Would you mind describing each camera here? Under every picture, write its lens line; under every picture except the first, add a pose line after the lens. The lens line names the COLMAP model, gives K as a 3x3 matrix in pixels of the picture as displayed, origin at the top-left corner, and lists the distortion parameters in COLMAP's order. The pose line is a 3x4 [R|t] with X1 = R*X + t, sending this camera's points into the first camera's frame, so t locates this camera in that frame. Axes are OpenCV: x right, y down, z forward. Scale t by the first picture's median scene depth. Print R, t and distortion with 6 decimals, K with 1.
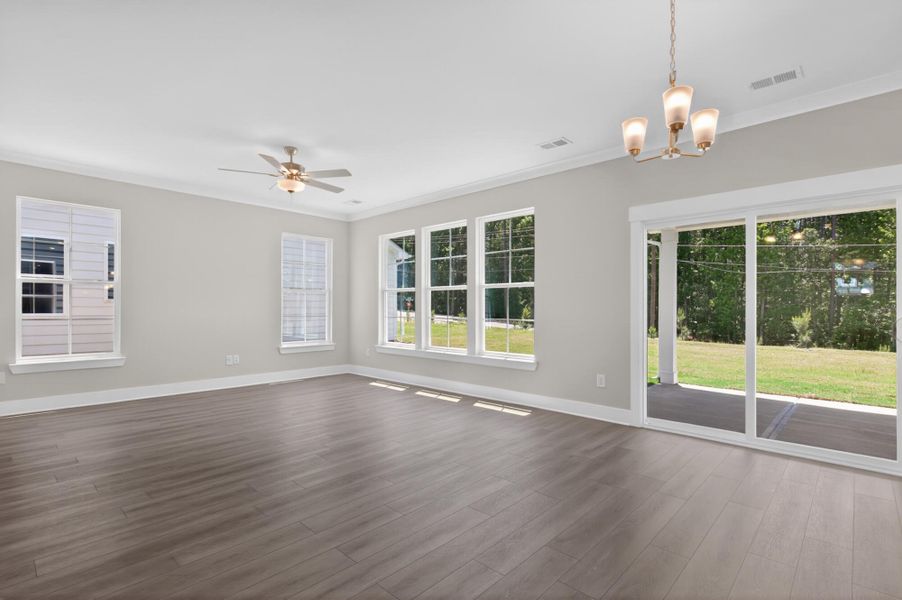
lens RADIAL K [[436.5, 0, 452.8], [0, 436.5, 312.8], [0, 0, 1]] dist [0.002195, -0.000392]
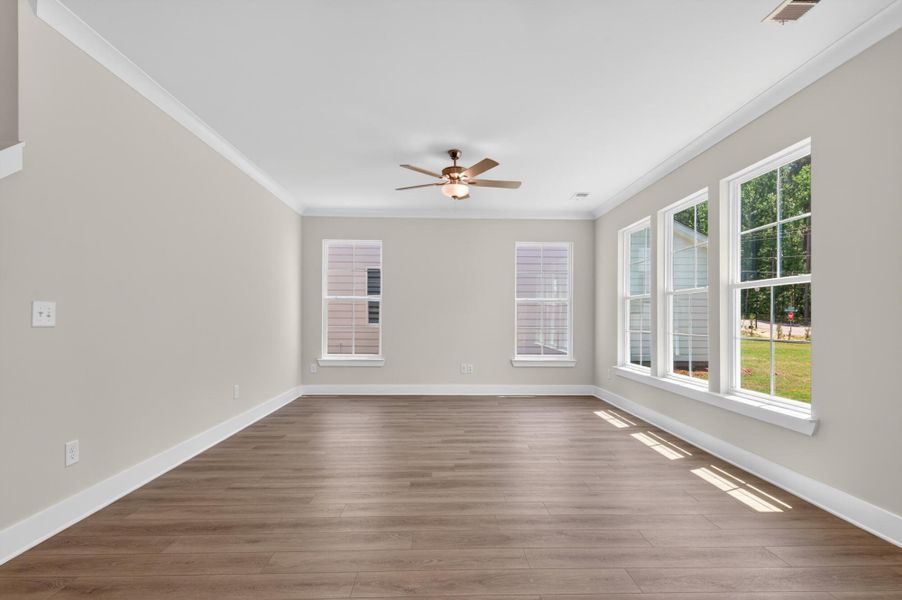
lens RADIAL K [[436.5, 0, 452.8], [0, 436.5, 312.8], [0, 0, 1]] dist [0.002195, -0.000392]
pose [[0.696052, -0.008001, -0.717946, 0.247066], [-0.011627, 0.999681, -0.022414, -0.002415], [0.717897, 0.023949, 0.695737, 0.270582]]
